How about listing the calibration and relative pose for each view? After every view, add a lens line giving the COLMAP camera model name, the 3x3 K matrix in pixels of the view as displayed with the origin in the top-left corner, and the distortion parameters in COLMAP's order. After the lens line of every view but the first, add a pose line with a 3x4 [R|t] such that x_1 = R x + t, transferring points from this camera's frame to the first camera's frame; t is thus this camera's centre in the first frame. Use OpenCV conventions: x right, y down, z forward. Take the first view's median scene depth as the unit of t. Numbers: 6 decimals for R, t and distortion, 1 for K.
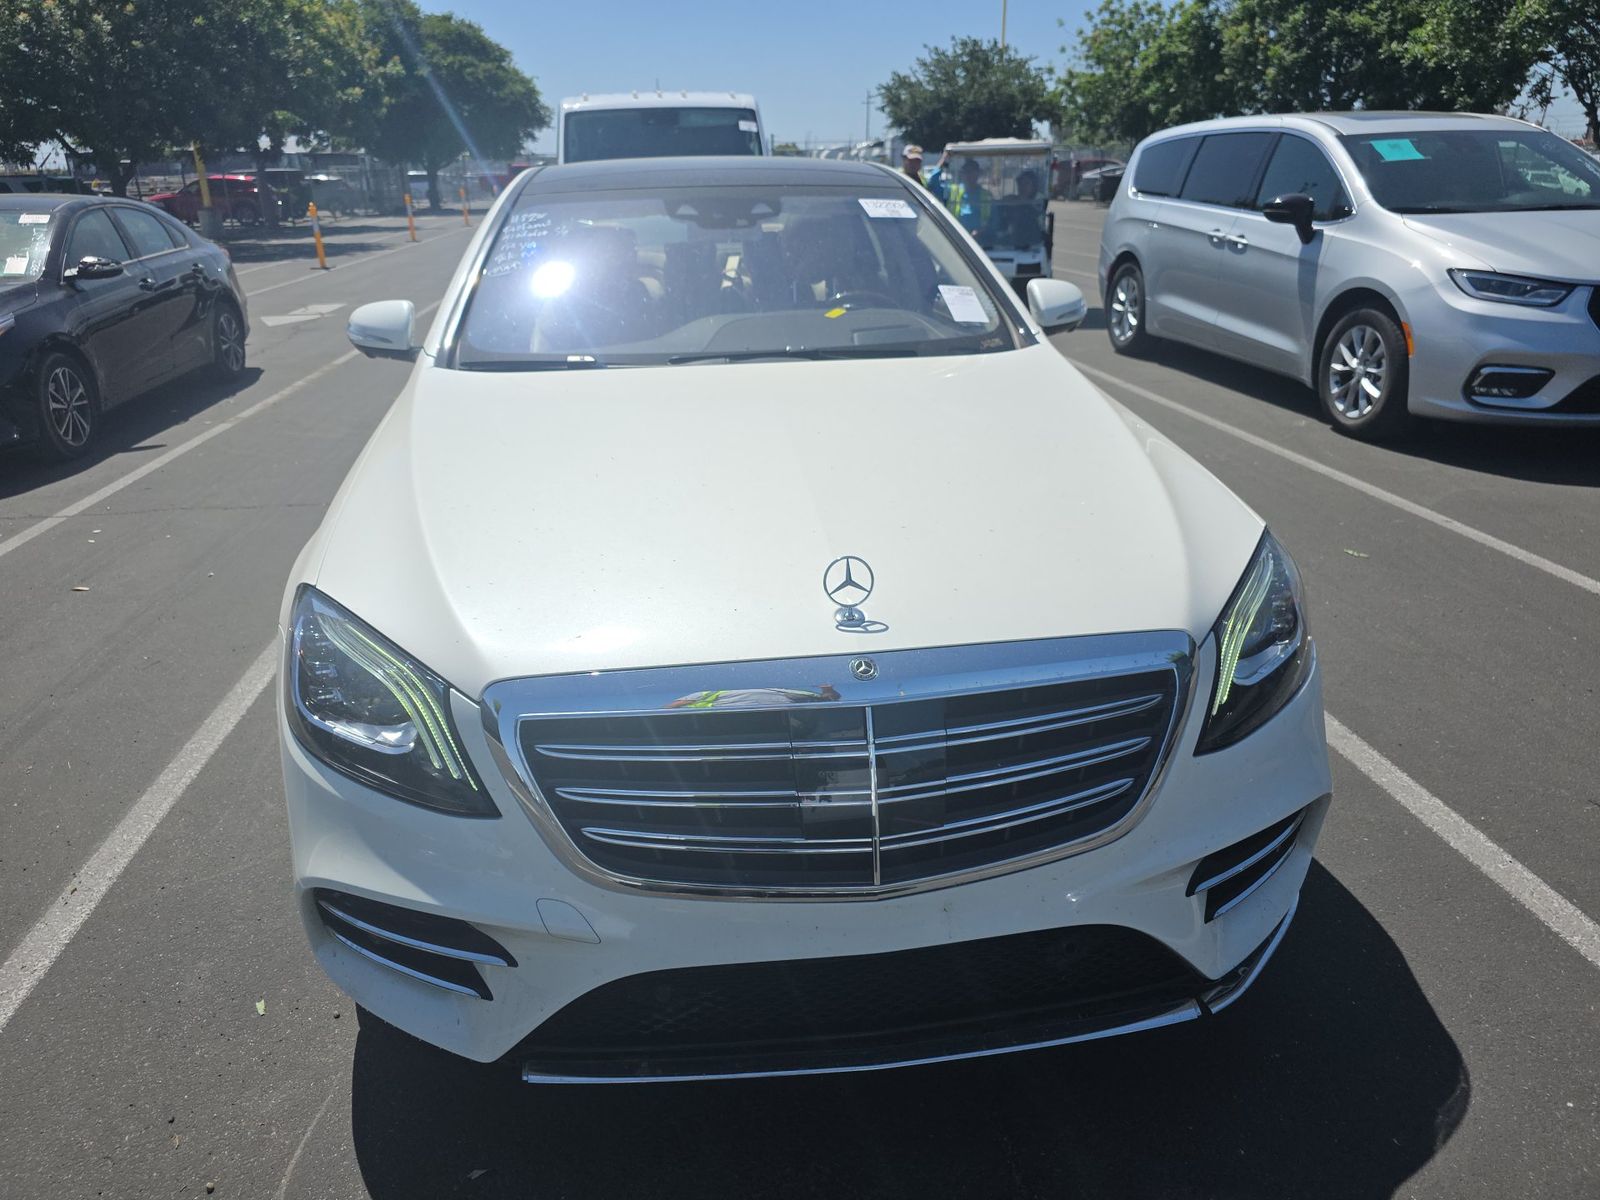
lens RADIAL K [[1086.2, 0, 800.0], [0, 1086.2, 600.0], [0, 0, 1]] dist [0.031172, -0.040407]
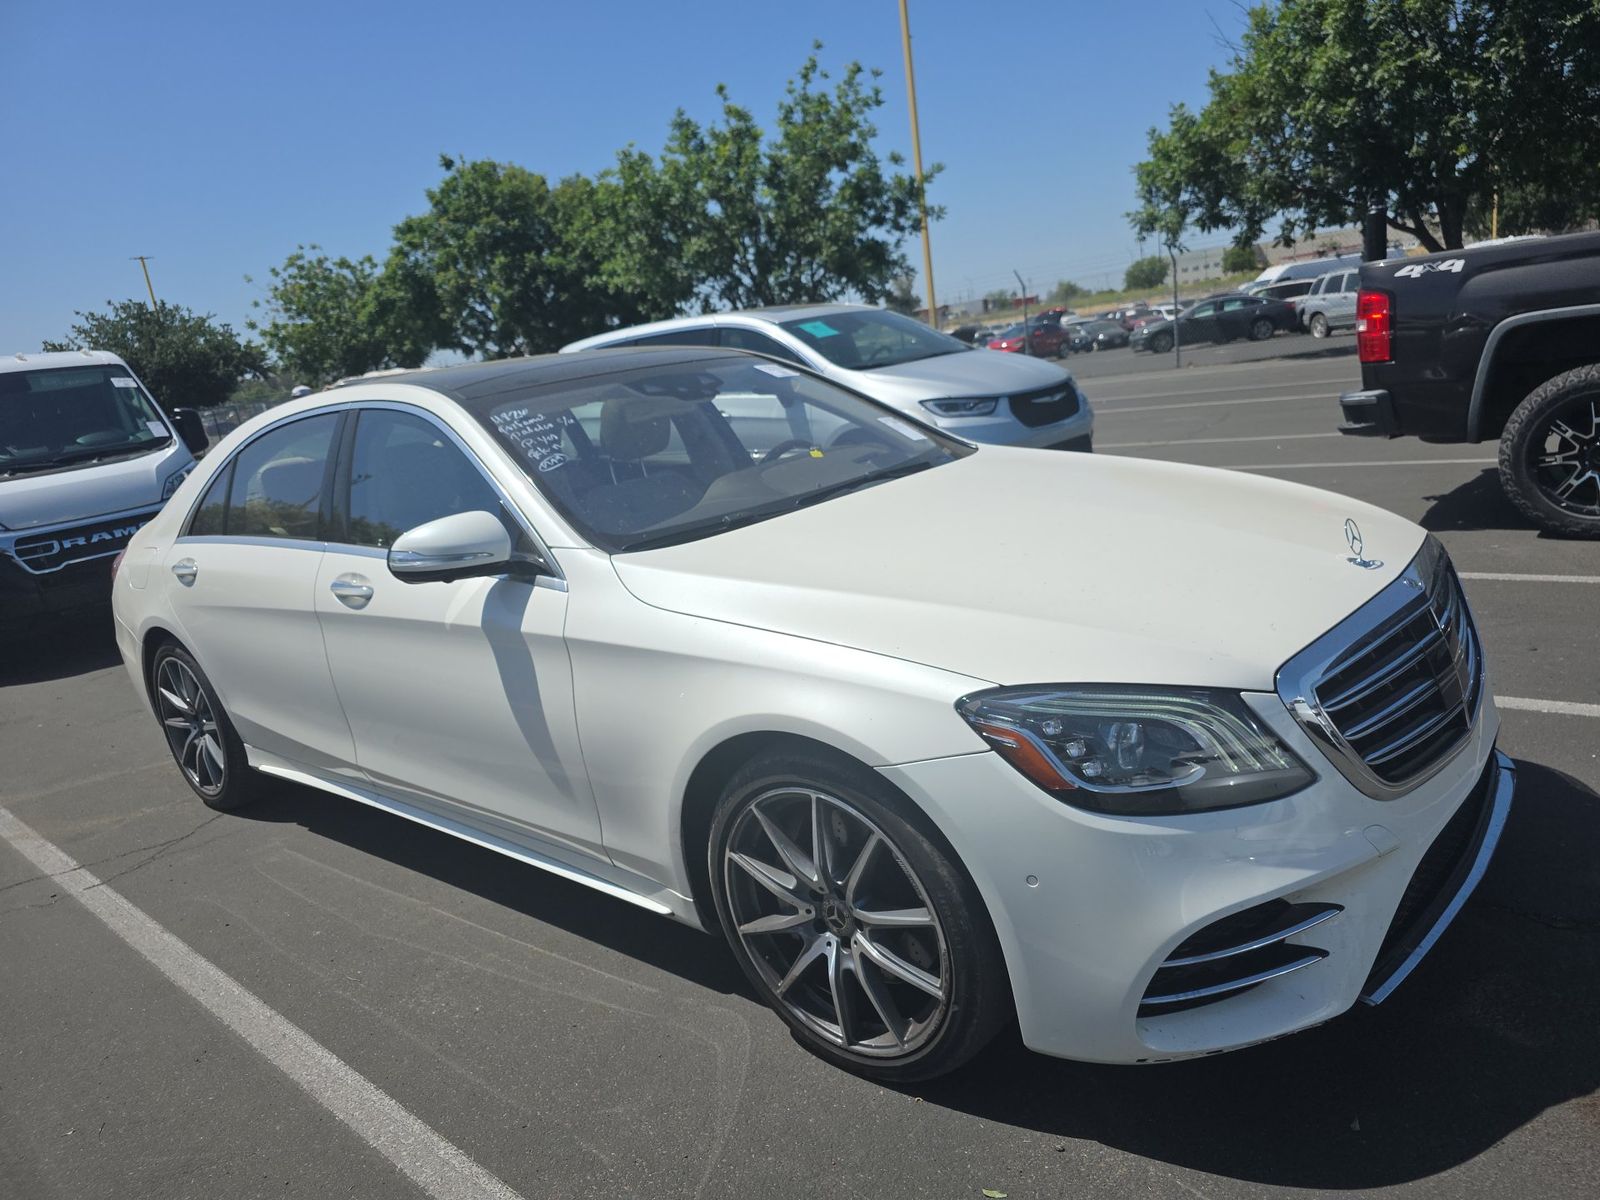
lens RADIAL K [[1086.2, 0, 800.0], [0, 1086.2, 600.0], [0, 0, 1]] dist [0.031172, -0.040407]
pose [[0.741869, -0.234282, 0.628286, -0.101235], [0.354846, 0.932195, -0.071389, -0.006954], [-0.568960, 0.275906, 0.774700, 0.025726]]
